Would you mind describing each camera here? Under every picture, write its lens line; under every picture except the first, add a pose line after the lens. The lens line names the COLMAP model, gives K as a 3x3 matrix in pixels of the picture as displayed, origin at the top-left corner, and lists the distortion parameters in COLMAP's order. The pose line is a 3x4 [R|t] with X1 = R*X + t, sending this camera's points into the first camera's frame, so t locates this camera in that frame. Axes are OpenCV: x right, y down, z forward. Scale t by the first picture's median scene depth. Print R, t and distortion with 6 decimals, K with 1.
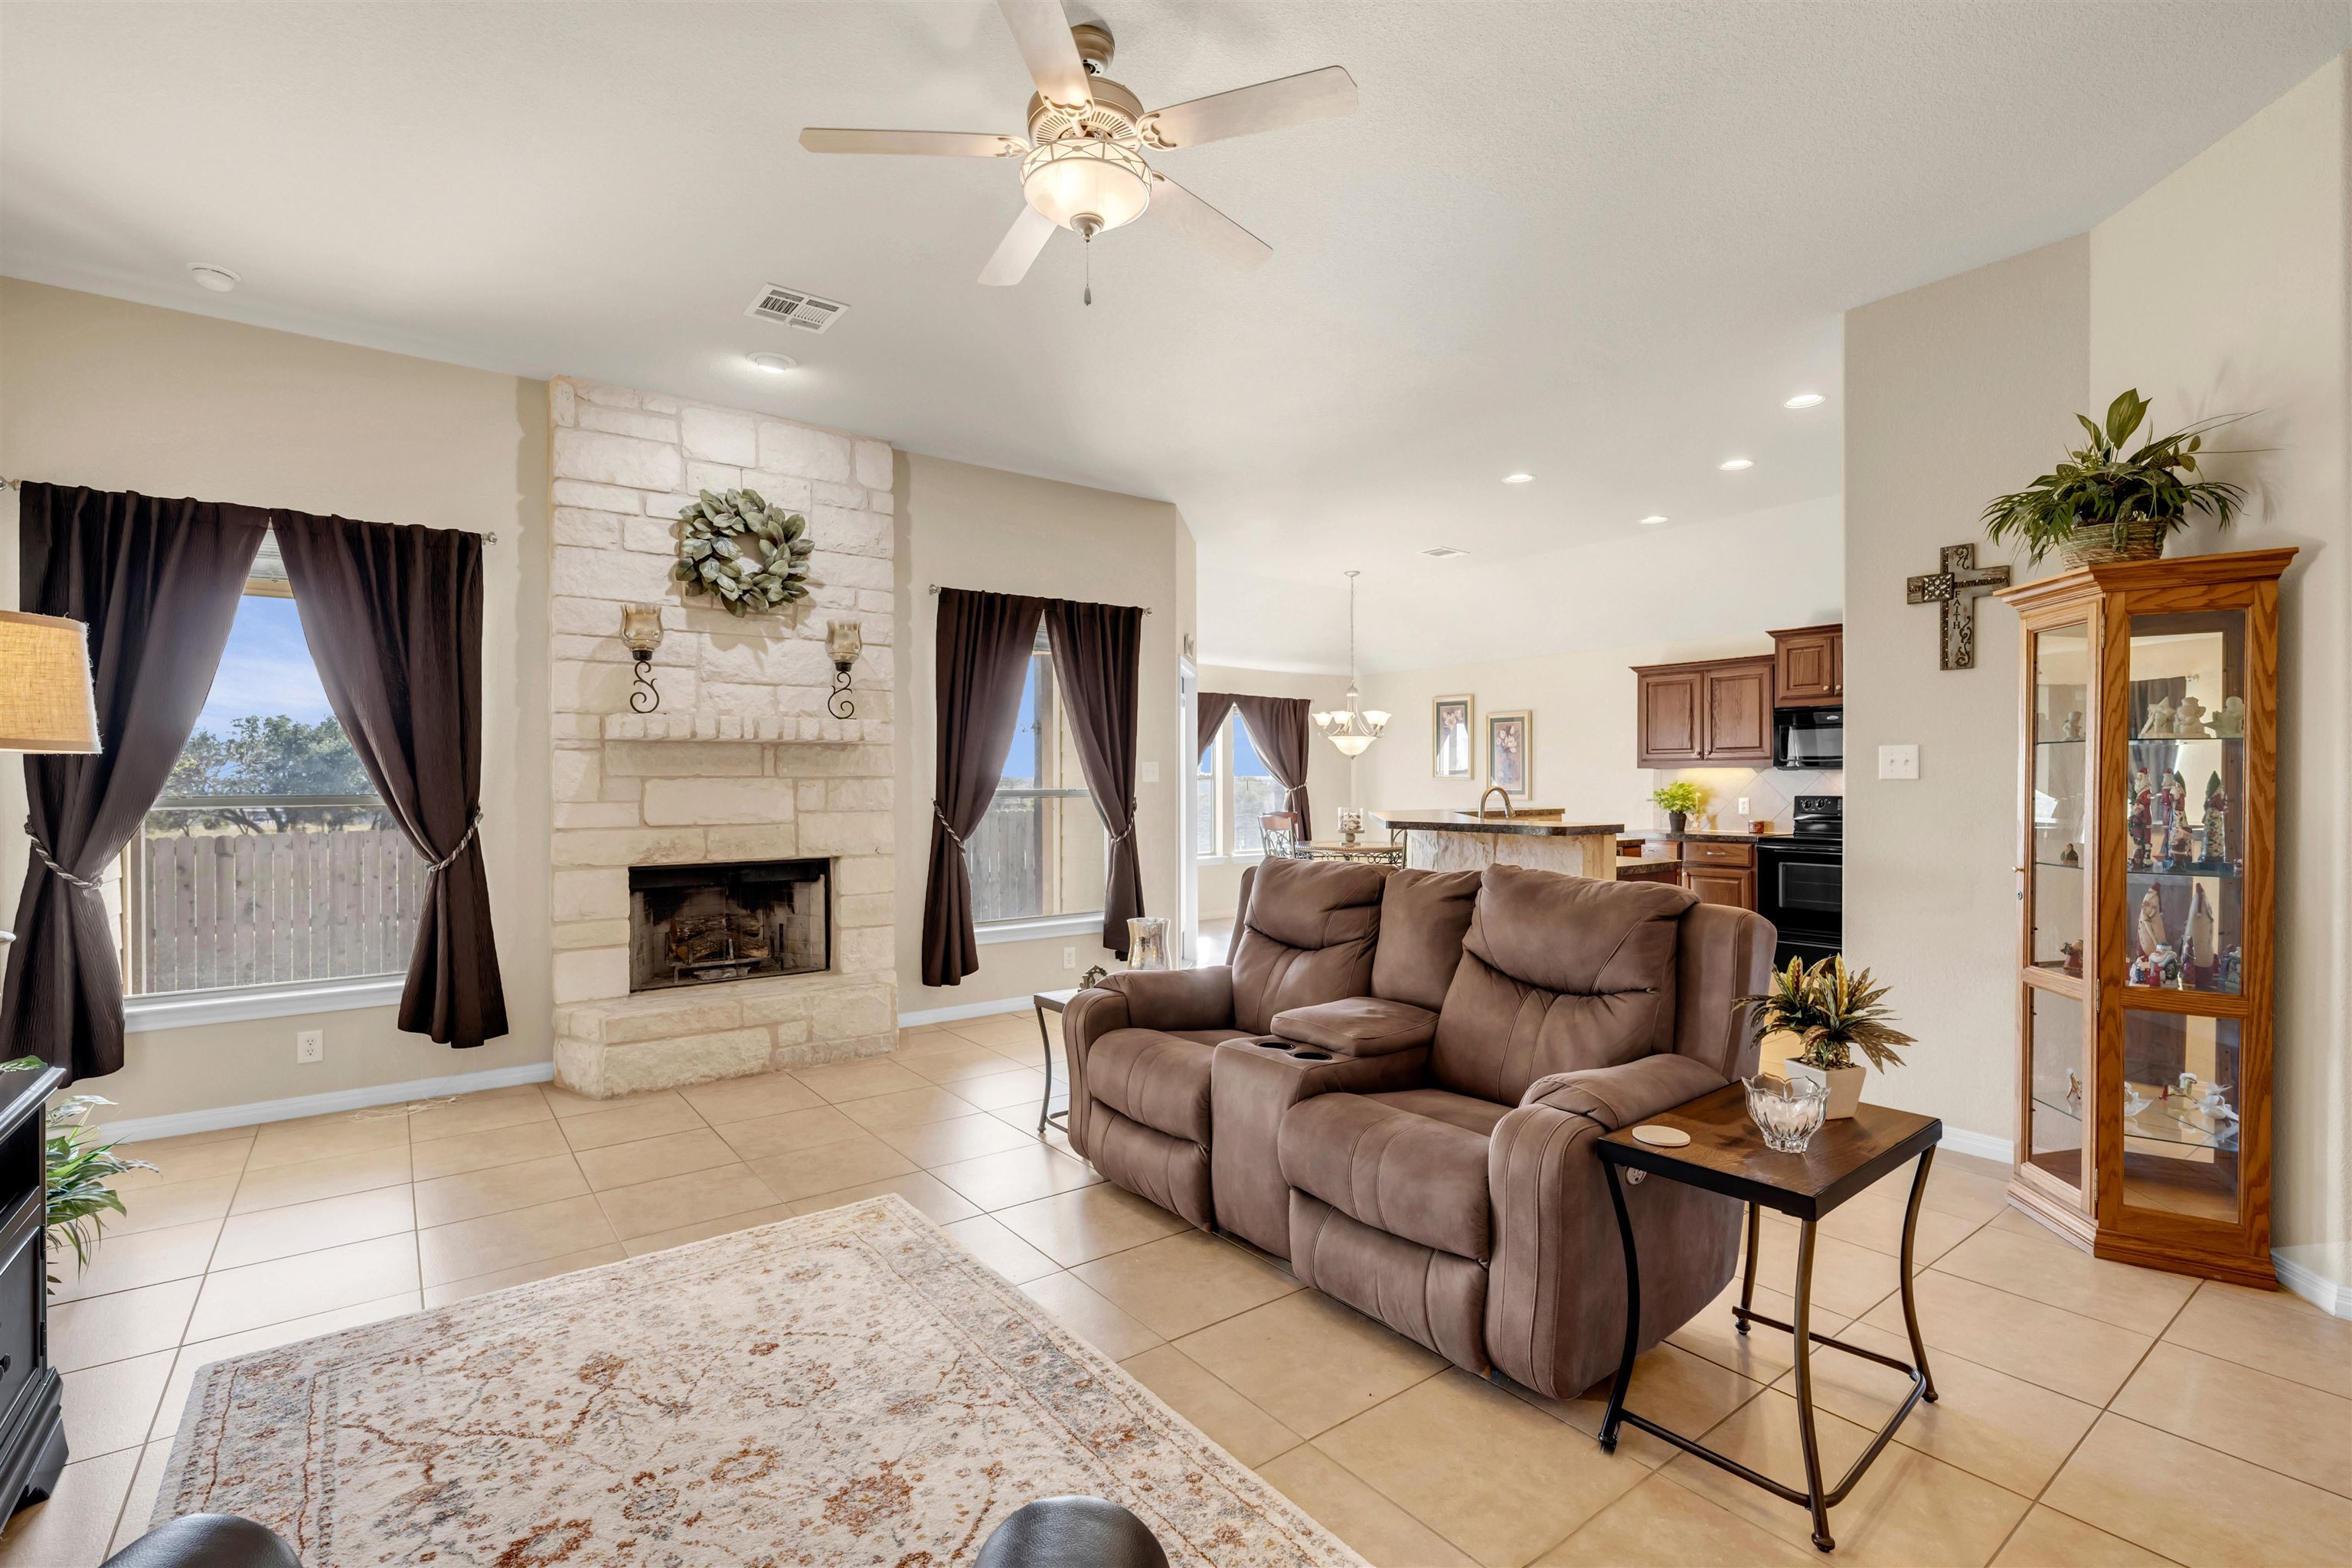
lens RADIAL K [[1057.8, 0, 1170.4], [0, 1057.8, 809.9], [0, 0, 1]] dist [-0.001033, -0.000238]
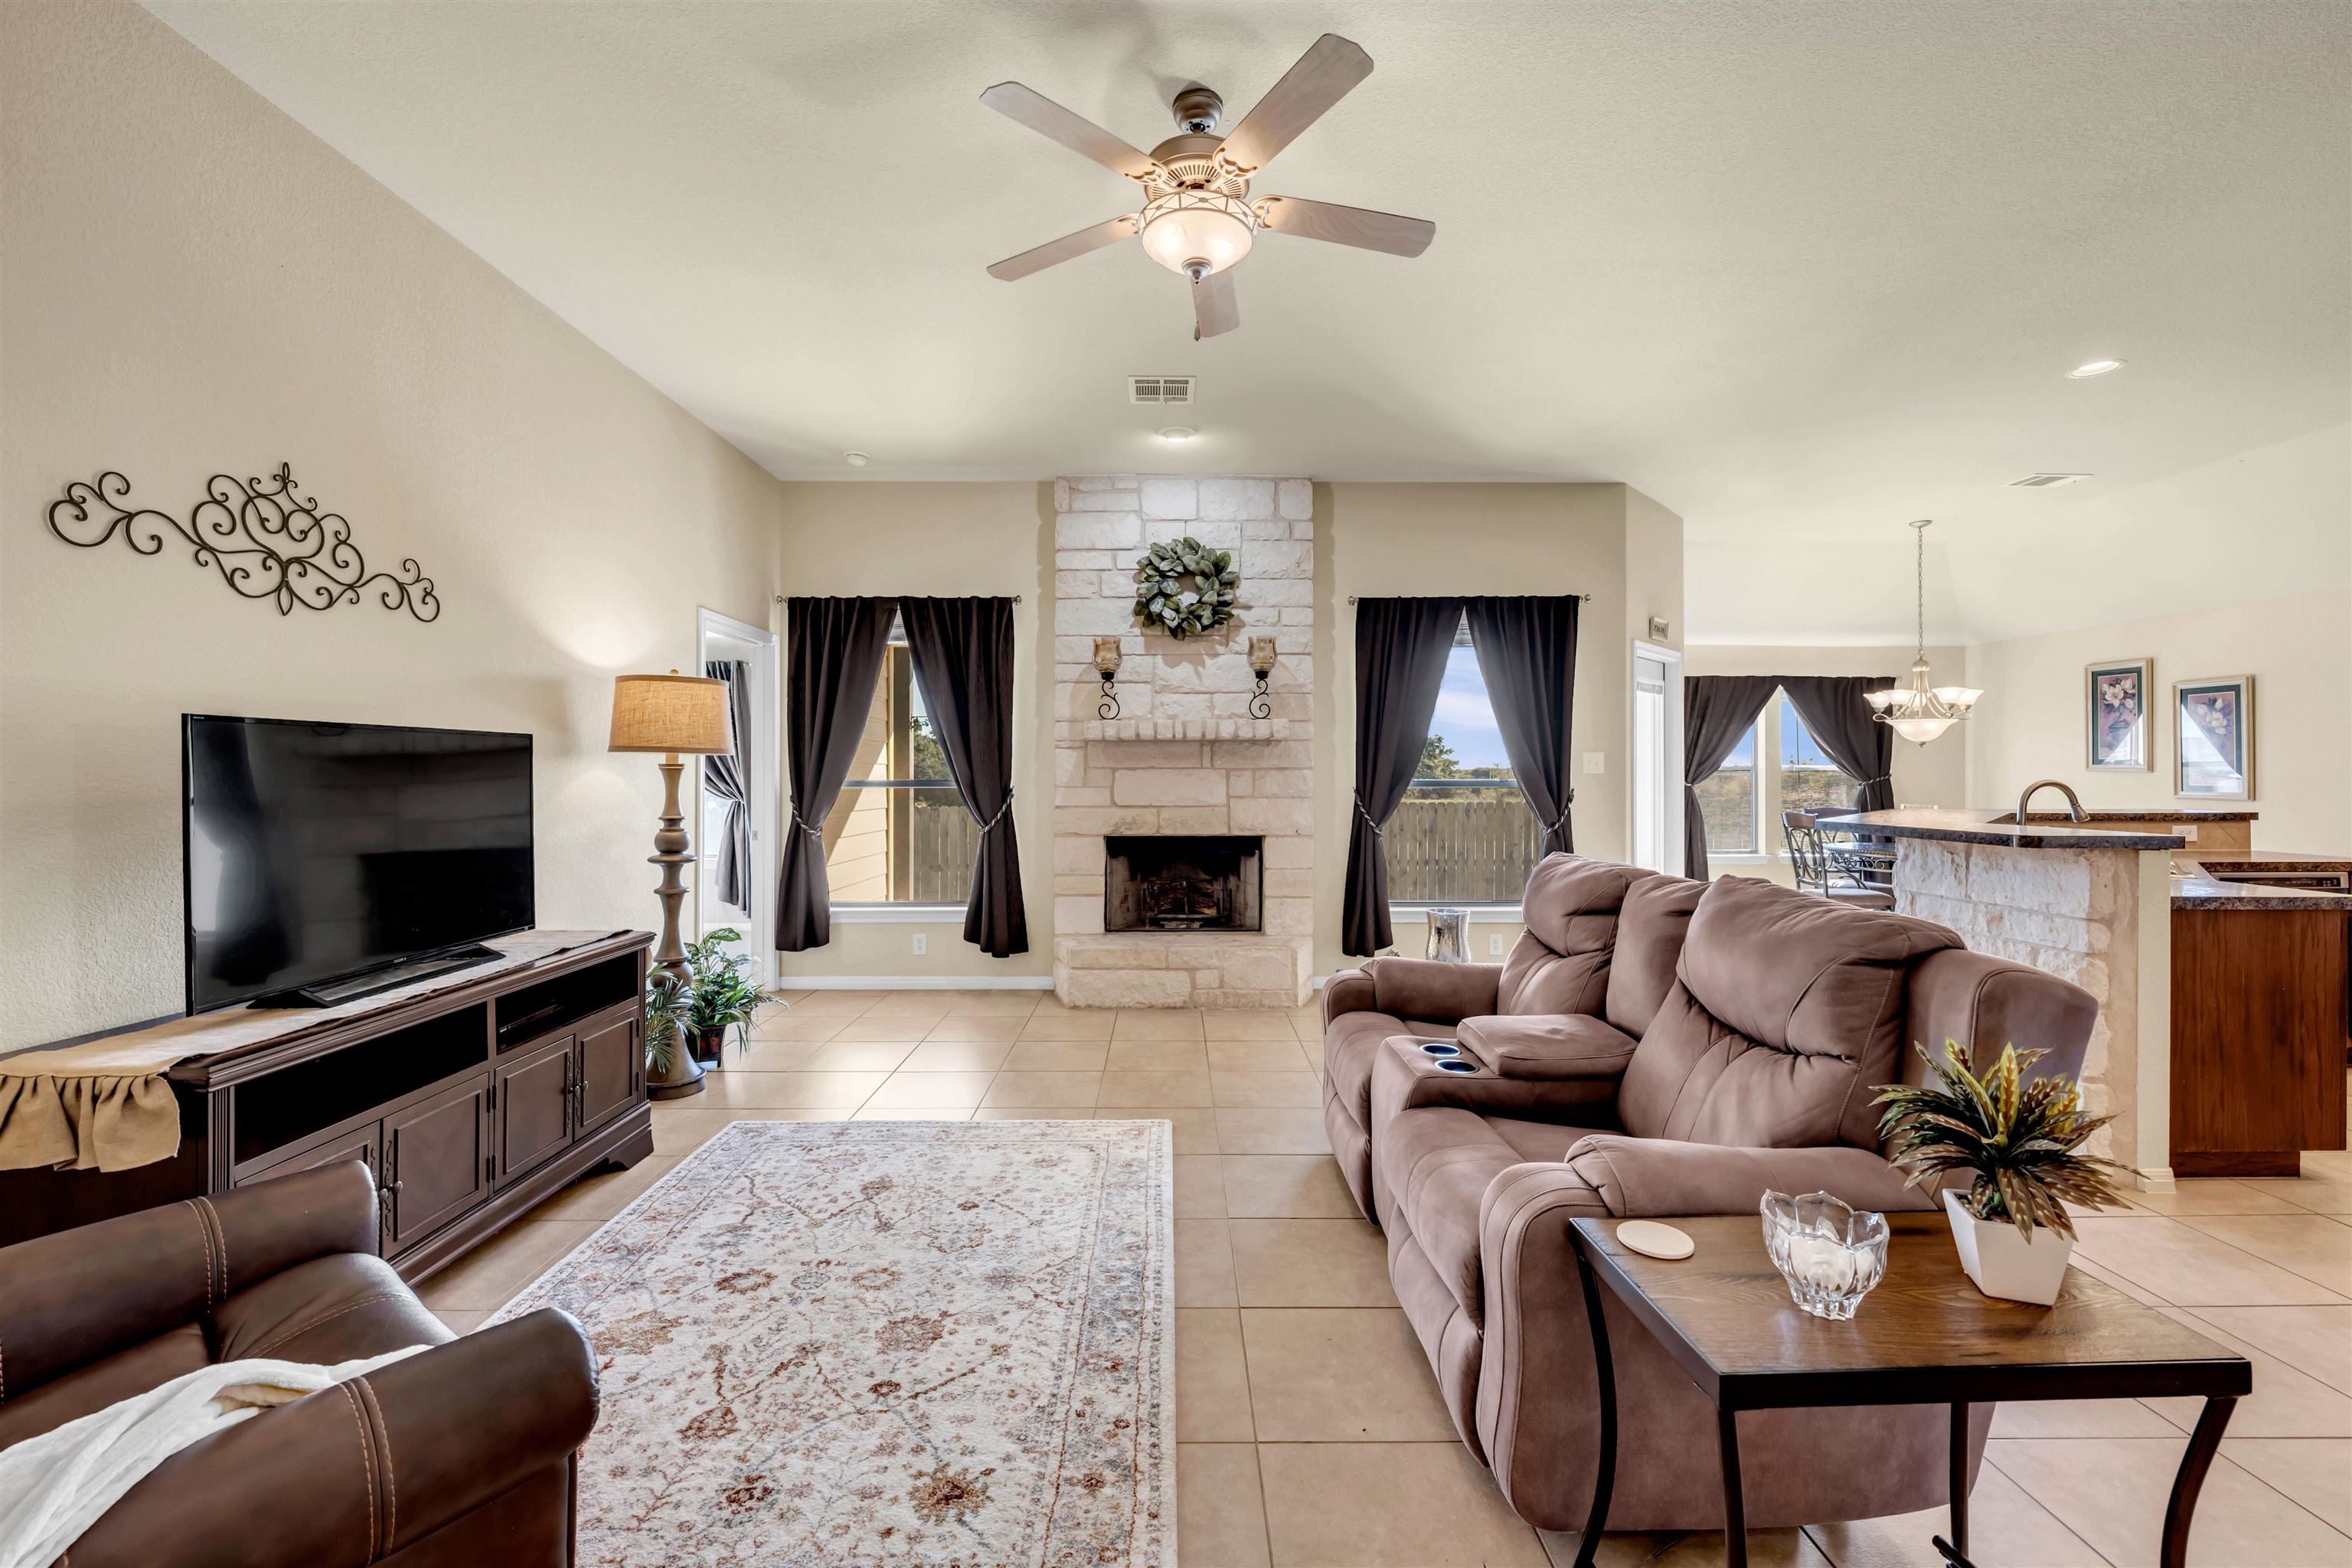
lens RADIAL K [[940.0, 0, 1169.2], [0, 940.0, 788.5], [0, 0, 1]] dist [-0.002819, -0.000749]
pose [[0.802576, 0.012873, -0.596411, 0.252426], [-0.018327, 0.999827, -0.003081, -0.003679], [0.596268, 0.013404, 0.802673, 0.105061]]
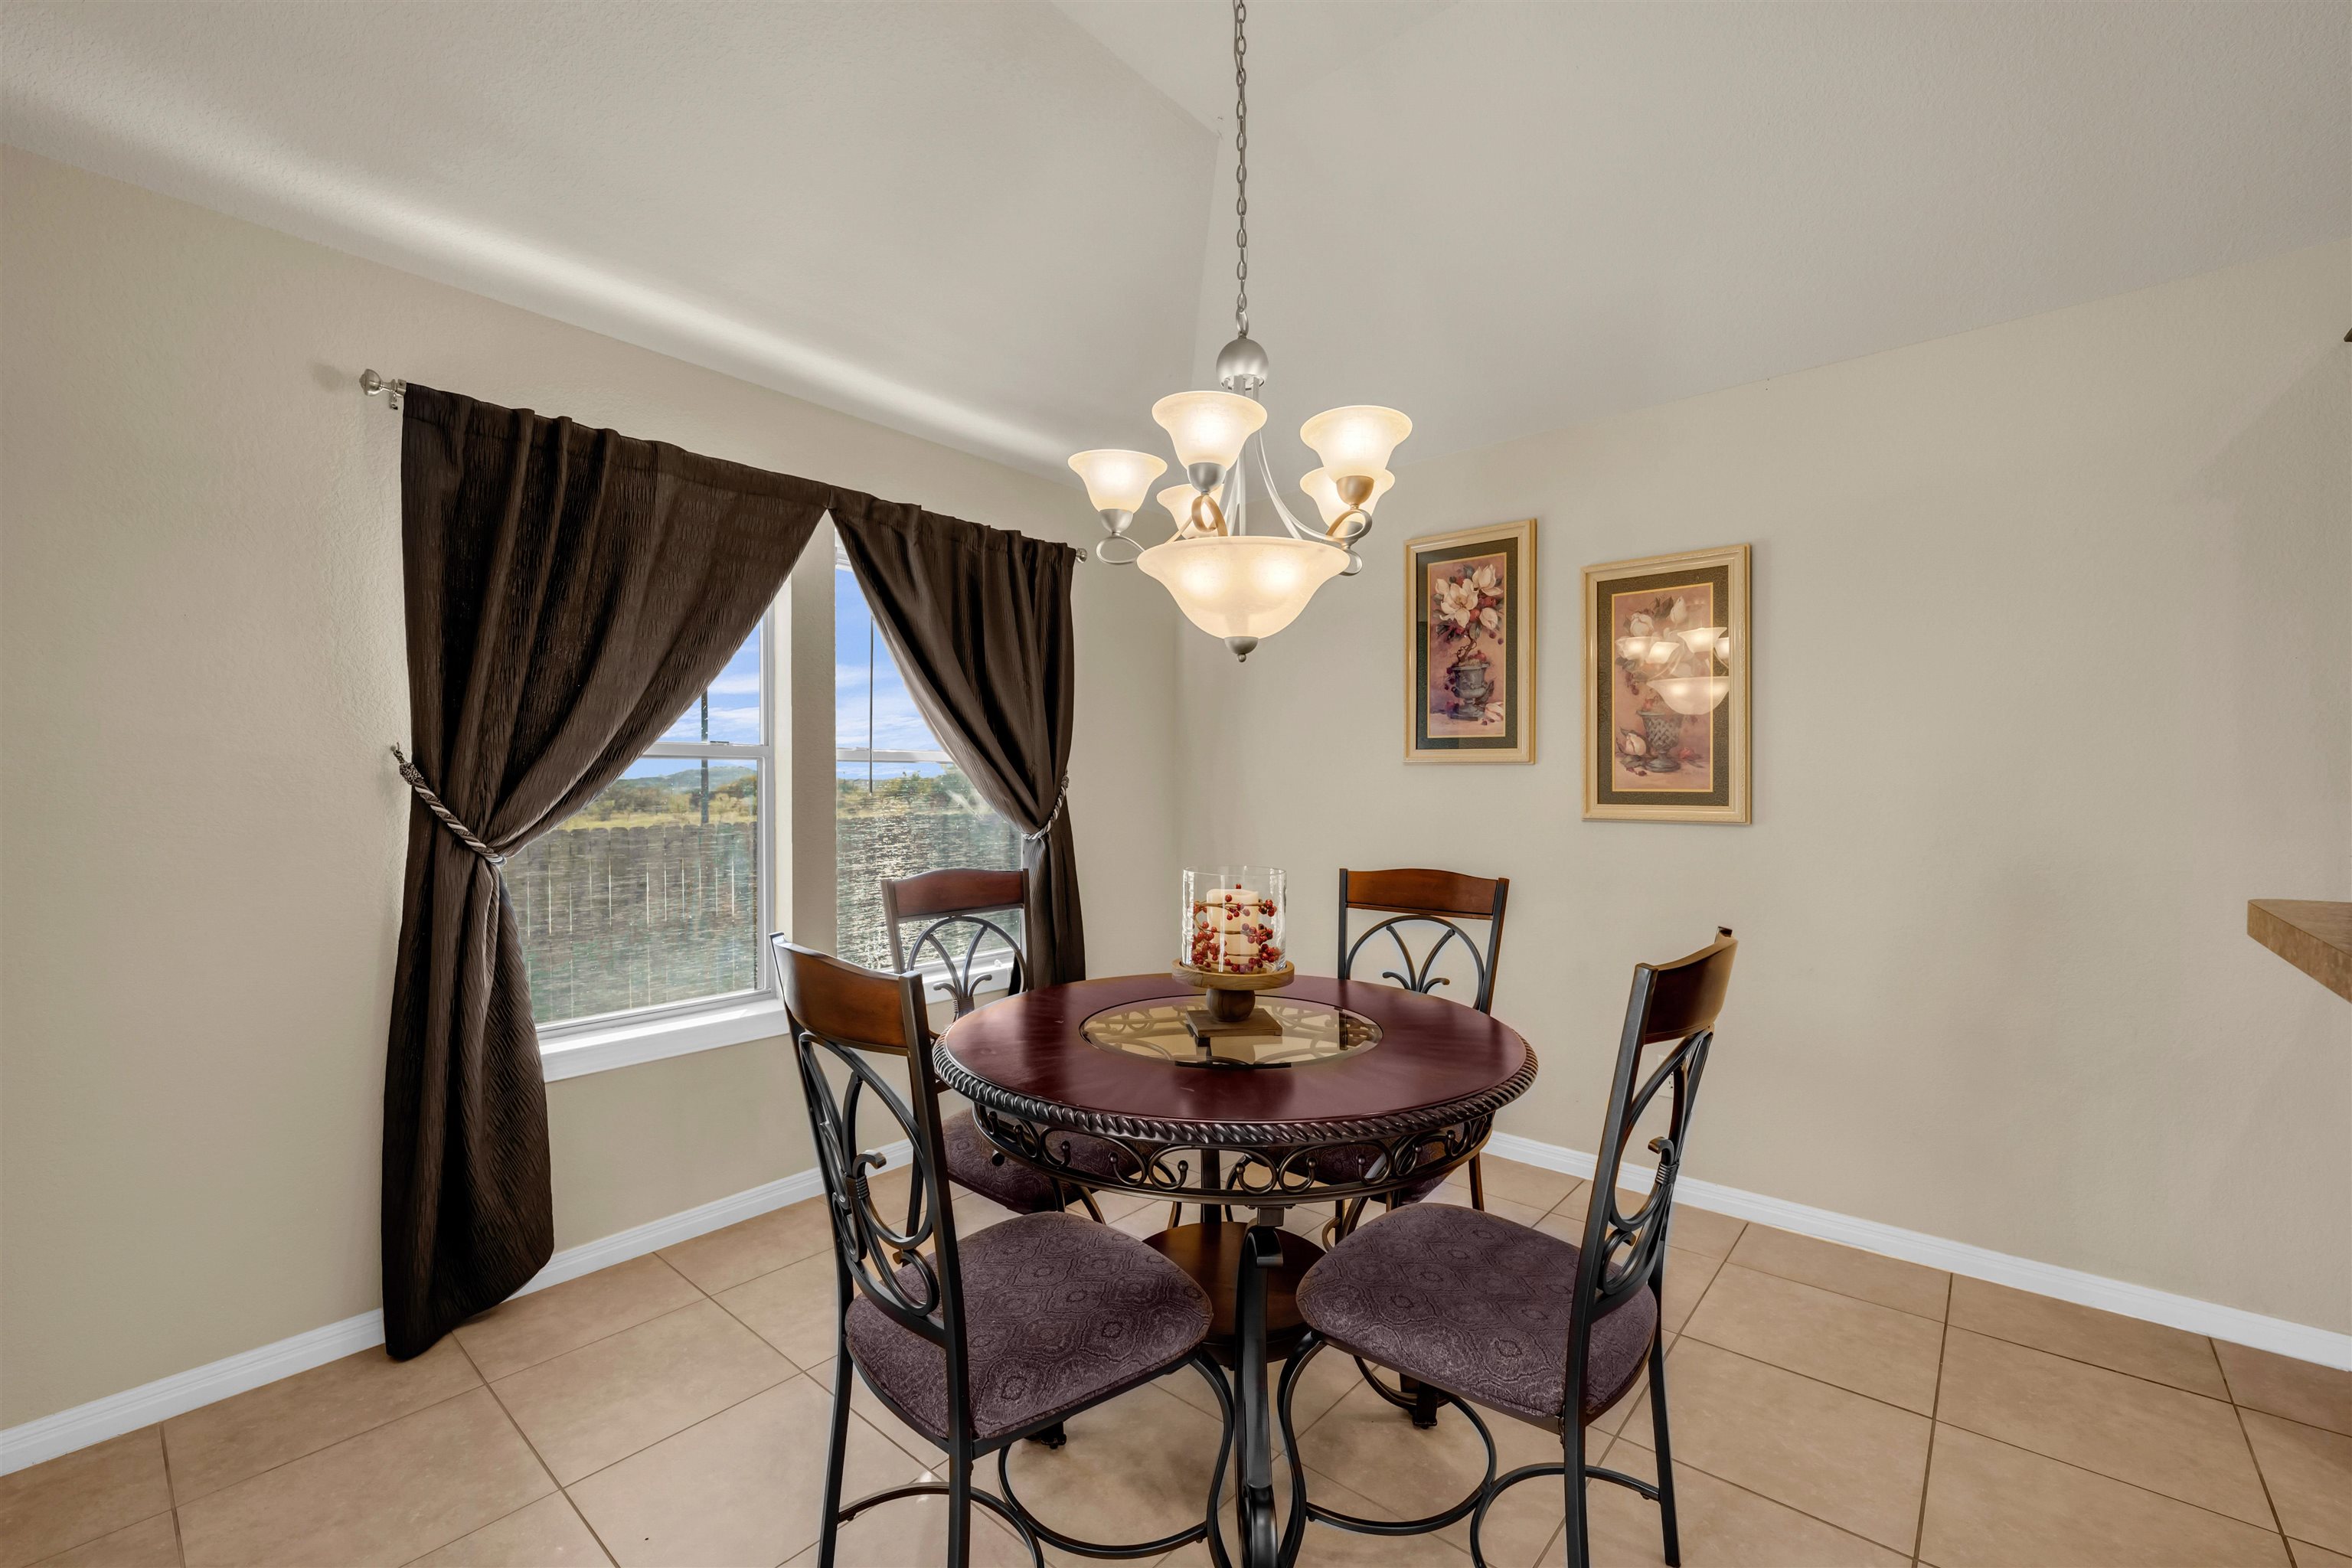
lens RADIAL K [[992.3, 0, 1176.0], [0, 992.3, 784.0], [0, 0, 1]] dist [-0.000421, -0.000258]
pose [[0.975785, 0.003815, 0.218697, 0.203361], [0.002788, 0.999550, -0.029879, -0.025577], [-0.218712, 0.029765, 0.975335, 1.444504]]
